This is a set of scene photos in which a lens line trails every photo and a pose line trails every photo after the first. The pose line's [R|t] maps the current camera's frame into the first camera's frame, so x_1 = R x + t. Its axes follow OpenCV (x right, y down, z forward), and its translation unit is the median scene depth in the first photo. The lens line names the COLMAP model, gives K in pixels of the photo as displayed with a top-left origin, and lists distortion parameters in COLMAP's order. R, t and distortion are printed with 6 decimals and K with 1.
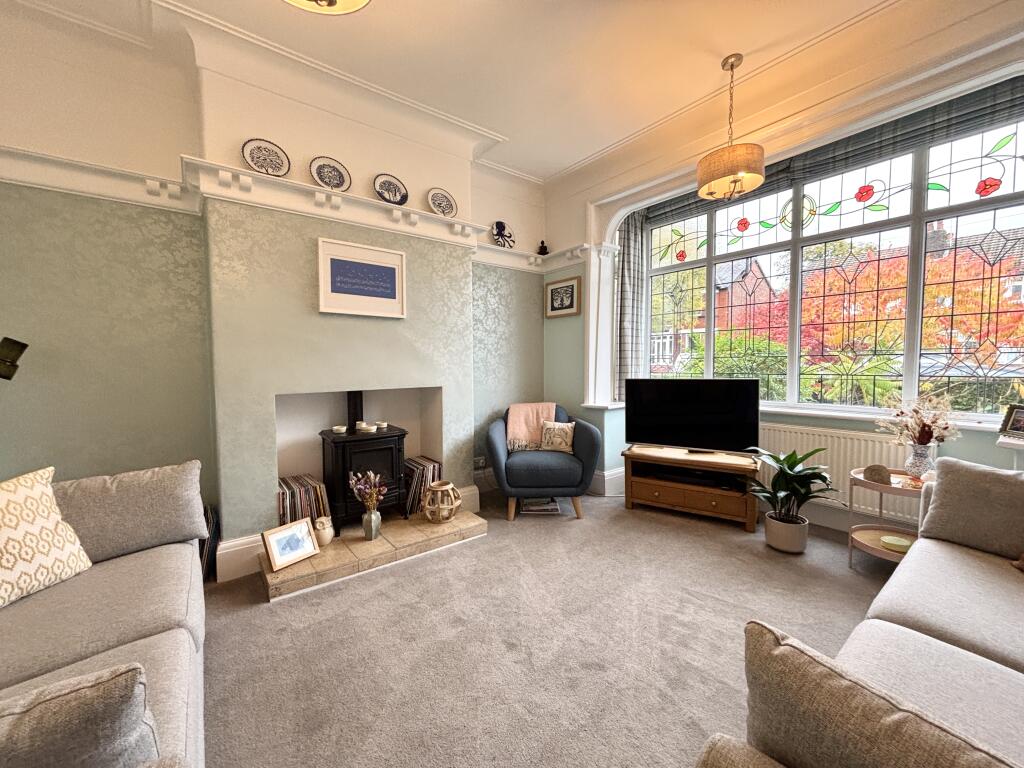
lens RADIAL K [[412.1, 0, 511.6], [0, 412.1, 381.9], [0, 0, 1]] dist [-0.001377, -0.000113]
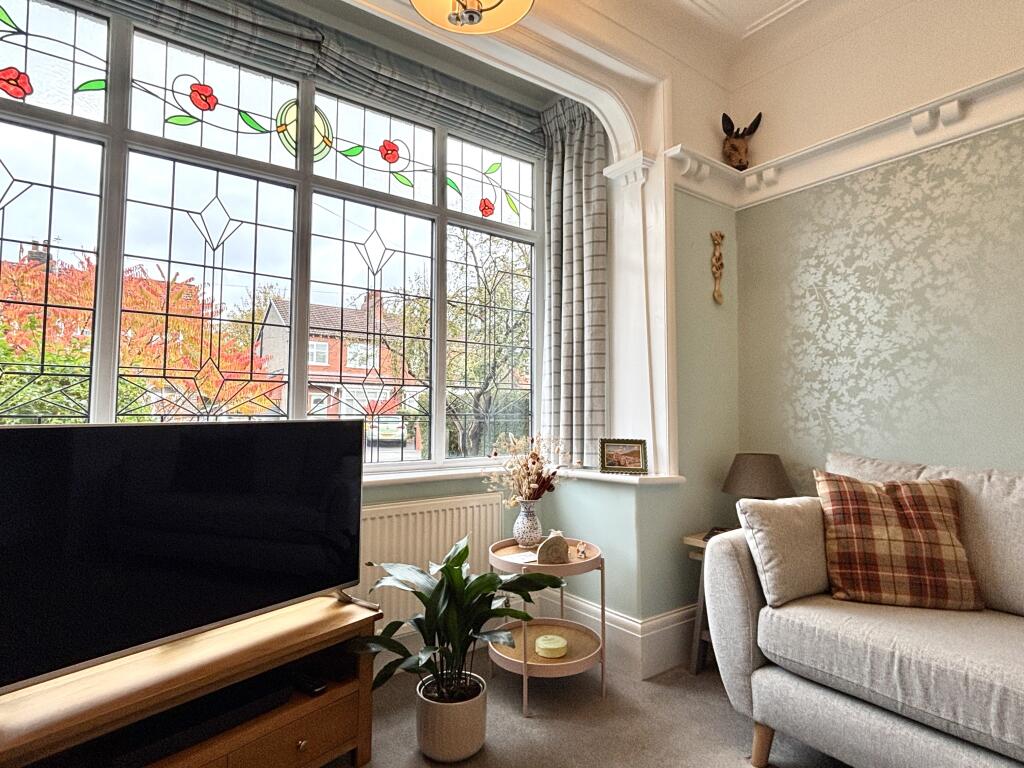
lens RADIAL K [[552.5, 0, 511.9], [0, 552.5, 380.1], [0, 0, 1]] dist [-0.007716, 0.000013]
pose [[0.030690, 0.083742, 0.996015, -0.028619], [0.052129, 0.994994, -0.085263, 0.013850], [-0.998169, 0.054538, 0.026171, 0.759796]]
